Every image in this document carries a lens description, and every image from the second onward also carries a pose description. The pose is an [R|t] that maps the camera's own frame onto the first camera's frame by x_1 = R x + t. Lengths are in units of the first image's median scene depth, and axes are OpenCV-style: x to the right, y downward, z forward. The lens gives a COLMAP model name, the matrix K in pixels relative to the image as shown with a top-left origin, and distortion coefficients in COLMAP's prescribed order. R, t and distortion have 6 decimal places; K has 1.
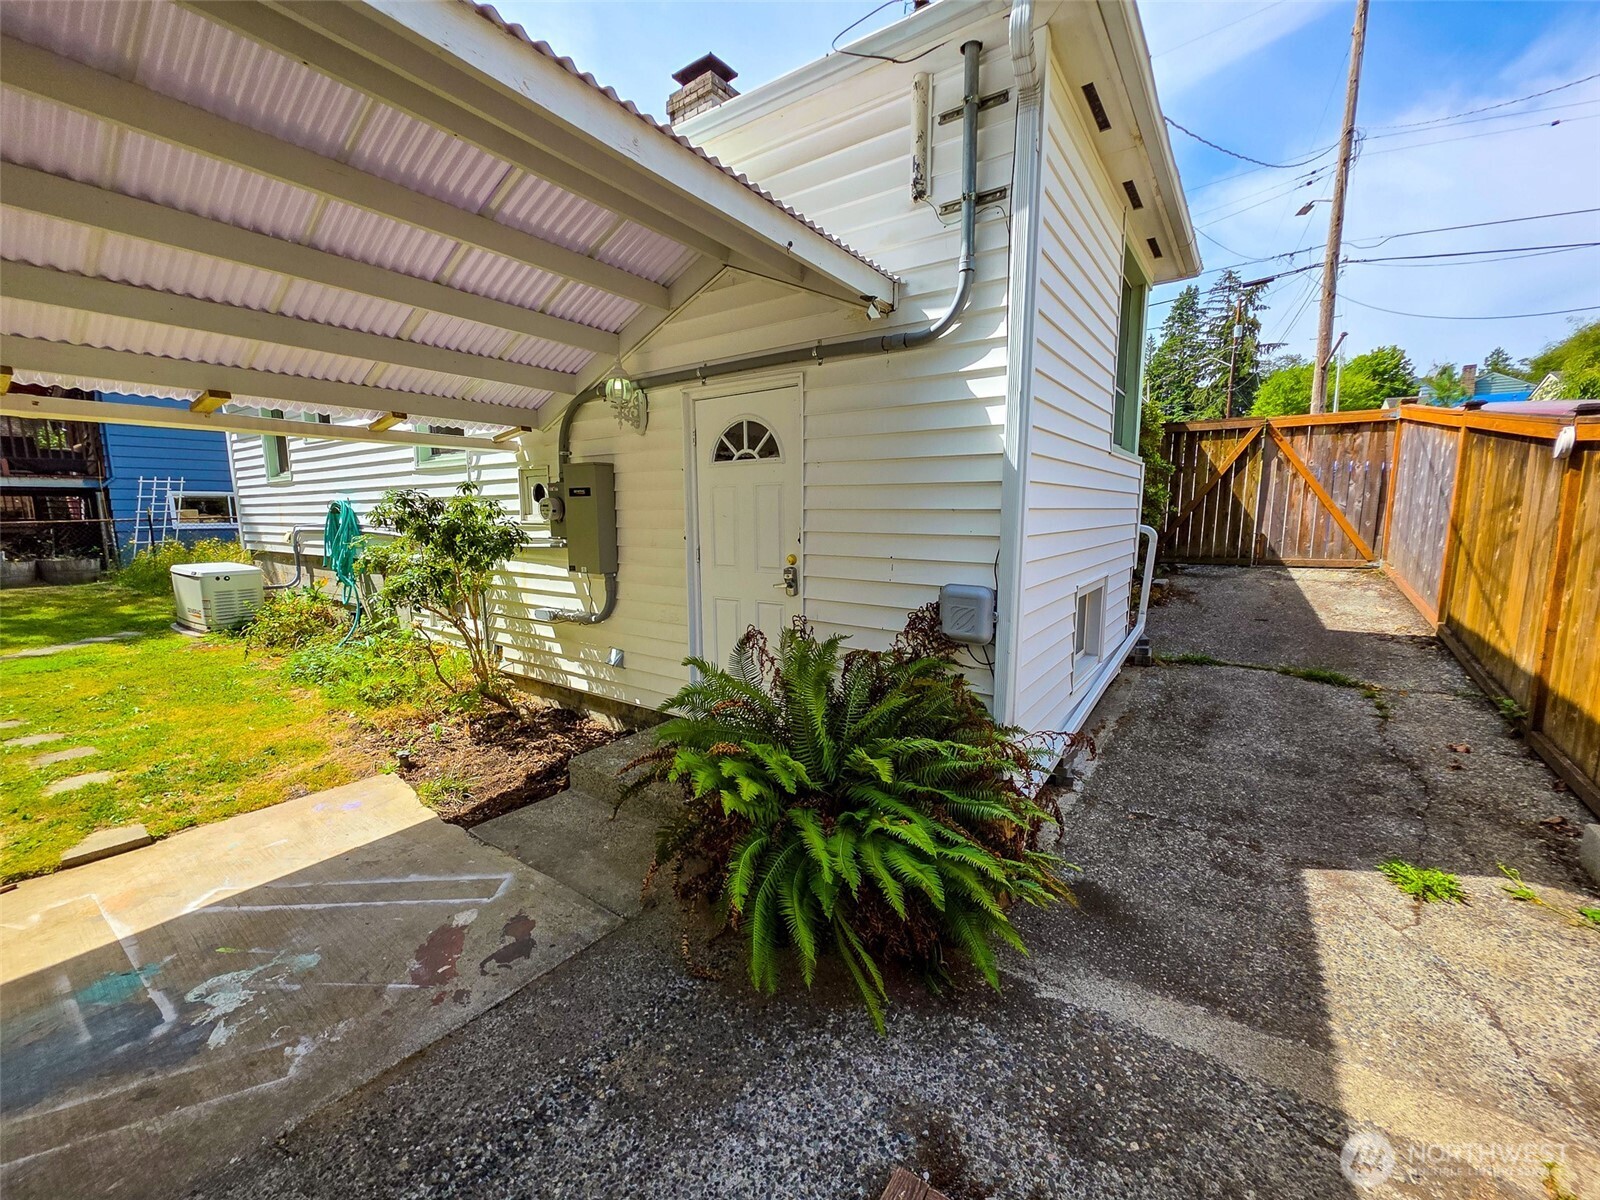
lens RADIAL K [[642.5, 0, 788.4], [0, 642.5, 603.9], [0, 0, 1]] dist [-0.001013, -0.000212]
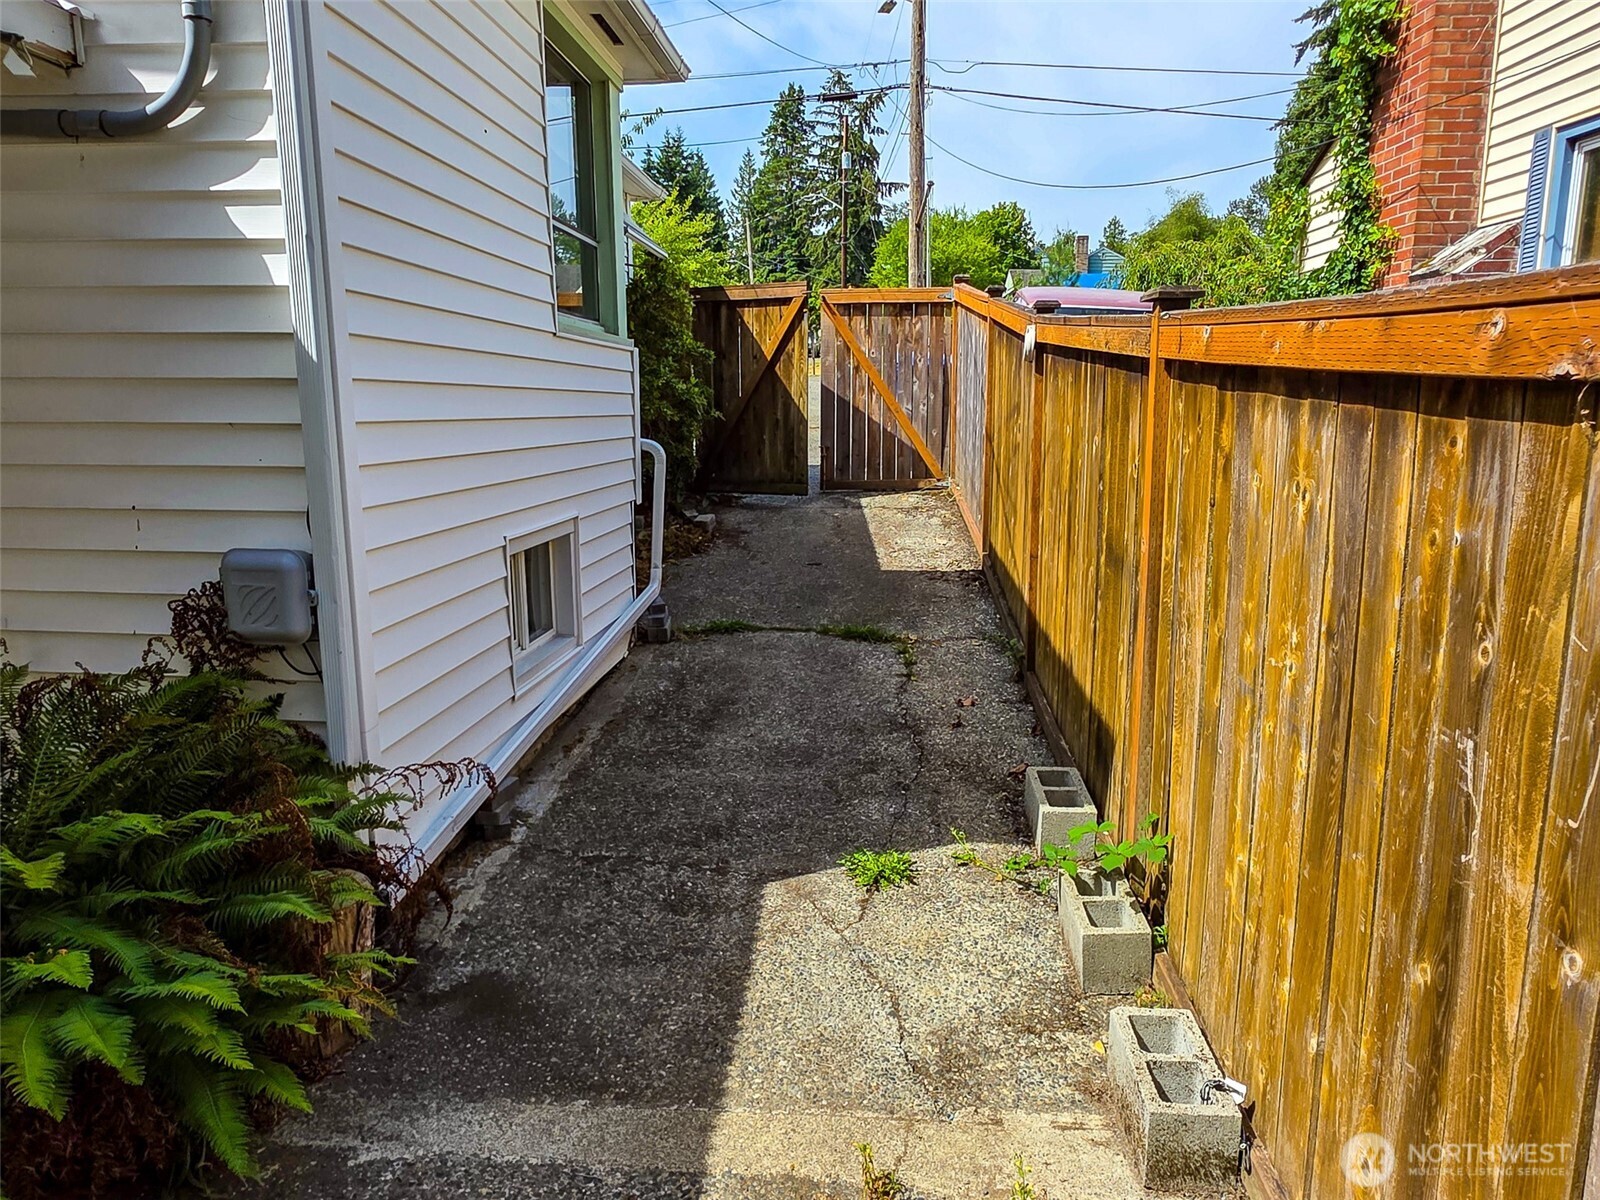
lens RADIAL K [[1061.8, 0, 803.2], [0, 1061.8, 606.7], [0, 0, 1]] dist [0.001826, -0.002208]
pose [[0.858308, -0.090382, 0.505112, 0.167111], [0.070455, 0.995800, 0.058463, 0.001934], [-0.508275, -0.014591, 0.861071, -0.104514]]
